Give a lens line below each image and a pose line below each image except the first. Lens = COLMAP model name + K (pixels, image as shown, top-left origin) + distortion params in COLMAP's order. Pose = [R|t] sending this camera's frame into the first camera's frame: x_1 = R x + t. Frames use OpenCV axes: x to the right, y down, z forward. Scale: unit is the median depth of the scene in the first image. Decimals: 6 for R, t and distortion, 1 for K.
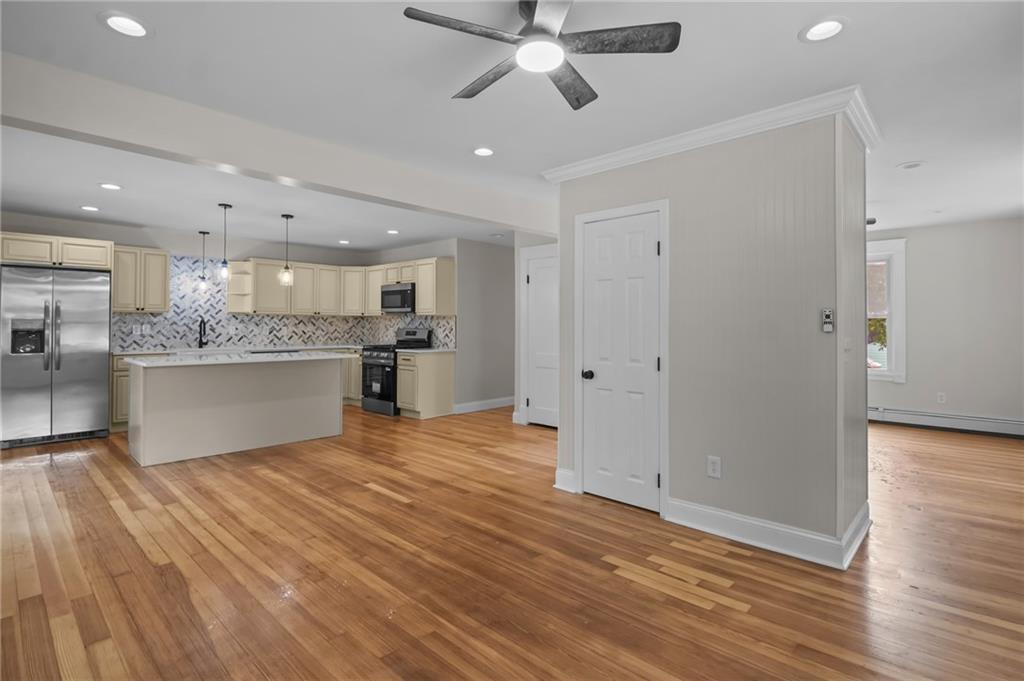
lens RADIAL K [[498.5, 0, 513.2], [0, 498.5, 324.0], [0, 0, 1]] dist [-0.000887, -0.000534]
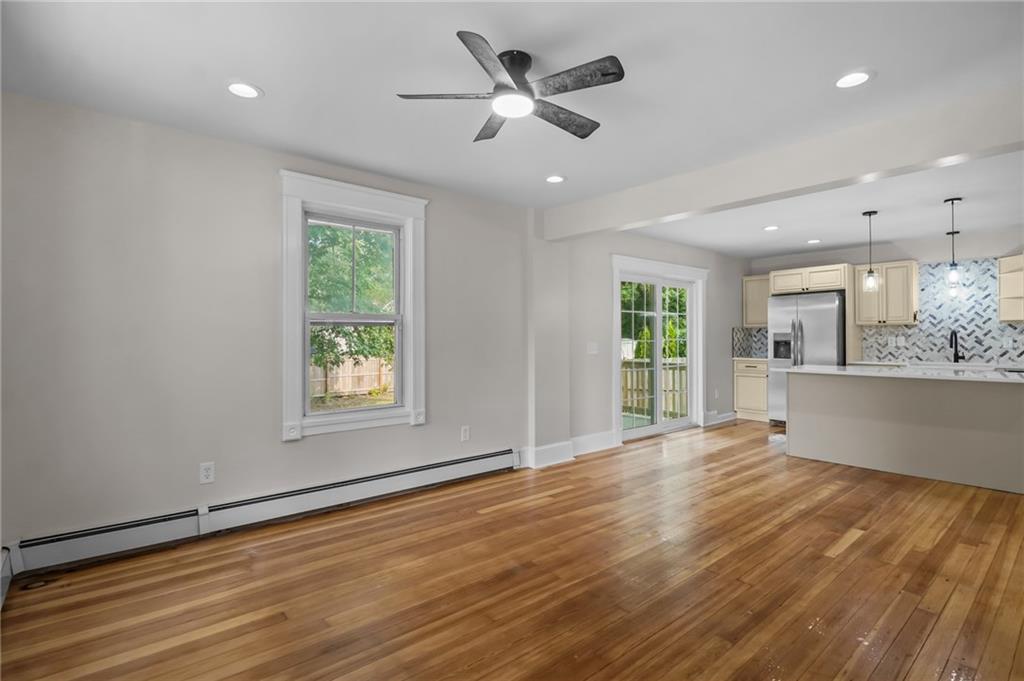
lens RADIAL K [[498.5, 0, 513.2], [0, 498.5, 324.0], [0, 0, 1]] dist [-0.000887, -0.000534]
pose [[-0.103038, -0.034311, -0.994085, 0.370240], [0.004549, 0.999378, -0.034966, 0.007782], [0.994667, -0.008125, -0.102818, 0.336412]]
